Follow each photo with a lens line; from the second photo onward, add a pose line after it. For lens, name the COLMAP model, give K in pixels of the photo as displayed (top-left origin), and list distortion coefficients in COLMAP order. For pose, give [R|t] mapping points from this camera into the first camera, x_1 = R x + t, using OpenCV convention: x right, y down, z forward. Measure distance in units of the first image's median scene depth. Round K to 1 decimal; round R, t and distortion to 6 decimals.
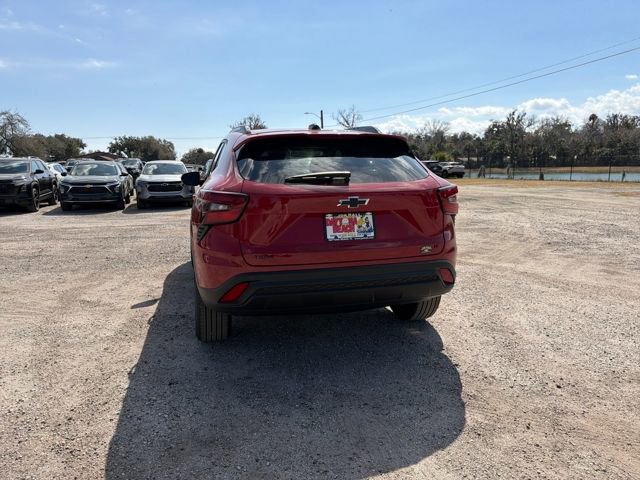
lens RADIAL K [[464.8, 0, 319.4], [0, 464.8, 242.6], [0, 0, 1]] dist [0.075604, -0.103111]
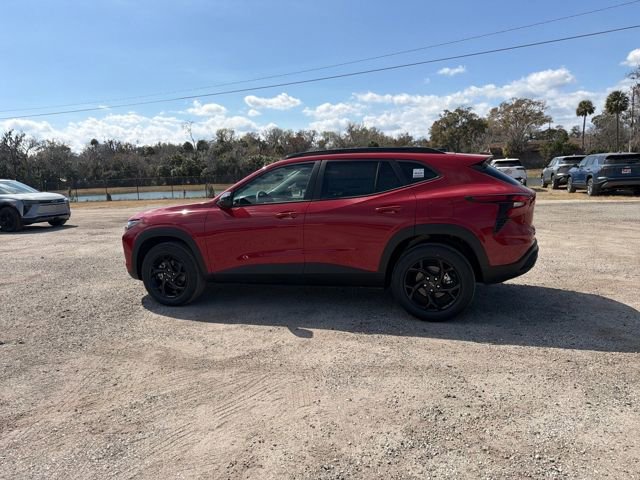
lens RADIAL K [[464.8, 0, 319.4], [0, 464.8, 242.6], [0, 0, 1]] dist [0.075604, -0.103111]
pose [[0.520816, -0.128383, 0.843960, -0.121452], [0.168477, 0.984640, 0.045815, -0.008683], [-0.836879, 0.118326, 0.534446, 0.050796]]
